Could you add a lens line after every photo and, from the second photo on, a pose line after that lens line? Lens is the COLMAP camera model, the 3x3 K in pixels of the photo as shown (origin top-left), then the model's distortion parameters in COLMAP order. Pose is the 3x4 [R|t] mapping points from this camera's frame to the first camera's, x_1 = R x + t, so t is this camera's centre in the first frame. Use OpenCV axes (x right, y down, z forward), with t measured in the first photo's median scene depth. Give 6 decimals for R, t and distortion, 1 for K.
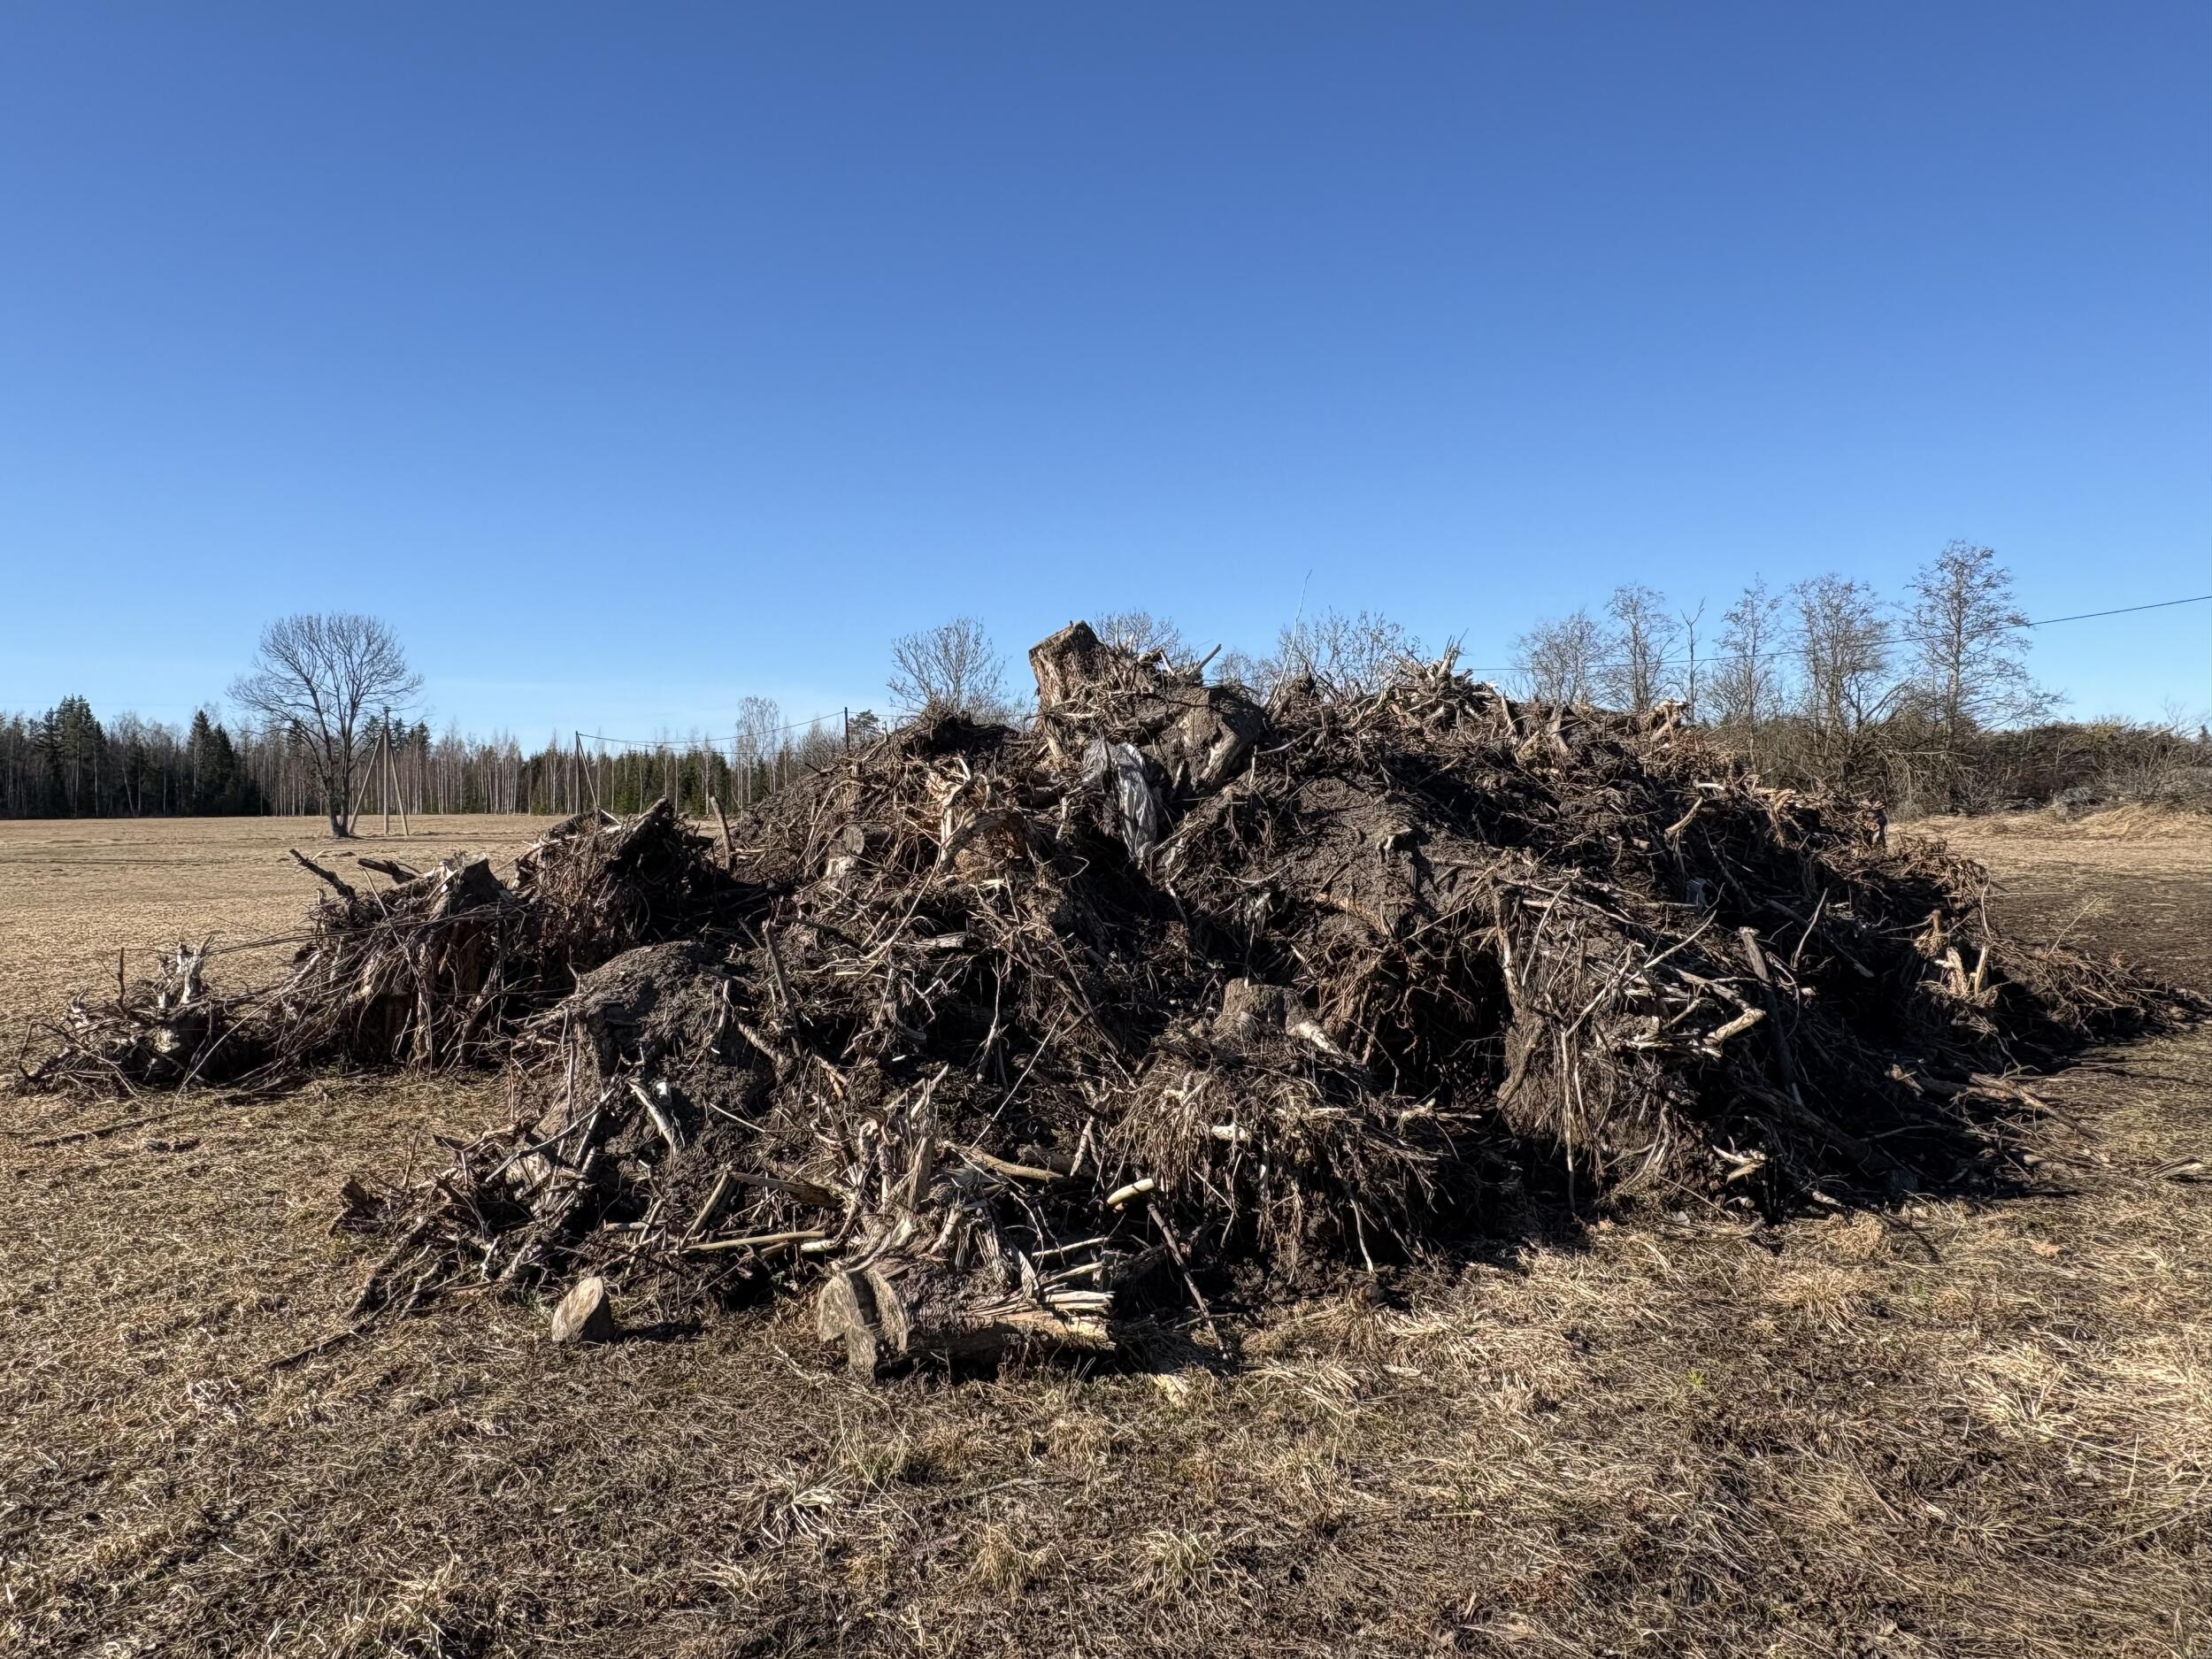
lens RADIAL K [[1391.5, 0, 1105.0], [0, 1391.5, 823.5], [0, 0, 1]] dist [0.006435, 0.000515]
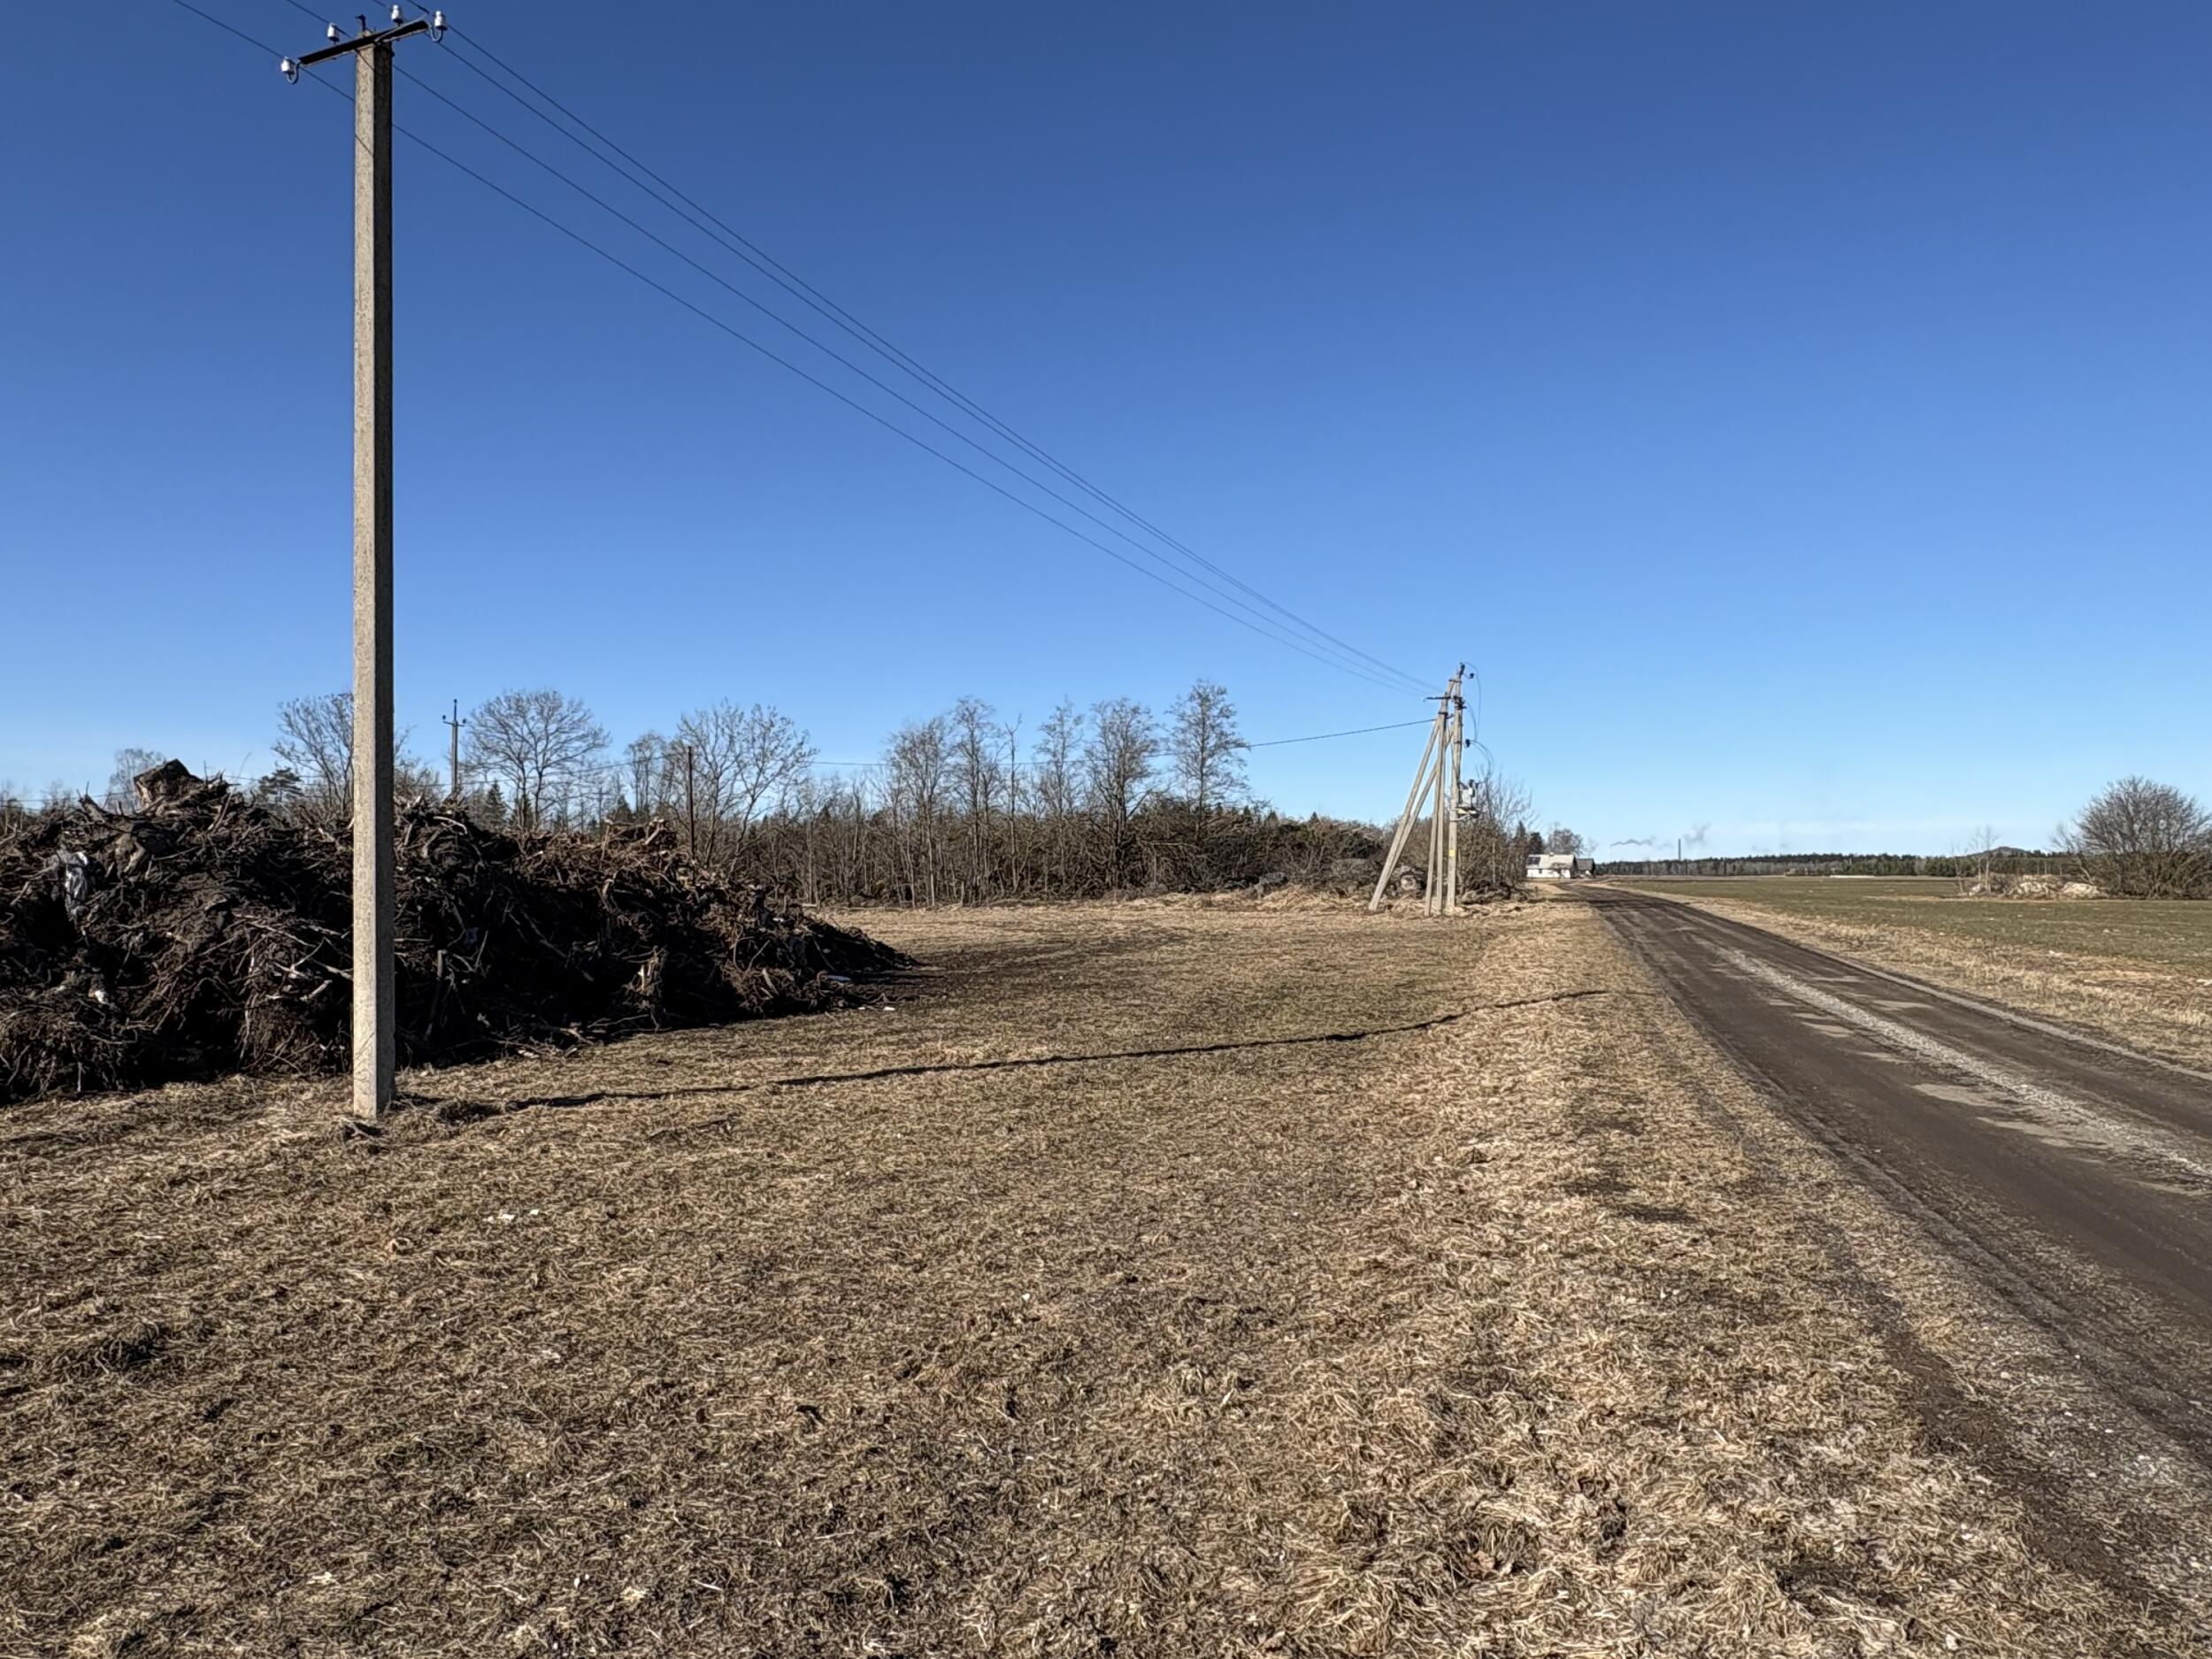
lens RADIAL K [[1391.5, 0, 1114.7], [0, 1391.5, 836.1], [0, 0, 1]] dist [0.006435, 0.000515]
pose [[0.939520, 0.022486, 0.341755, 0.104121], [-0.008084, 0.999020, -0.043505, -0.001543], [-0.342399, 0.038111, 0.938781, -0.185269]]
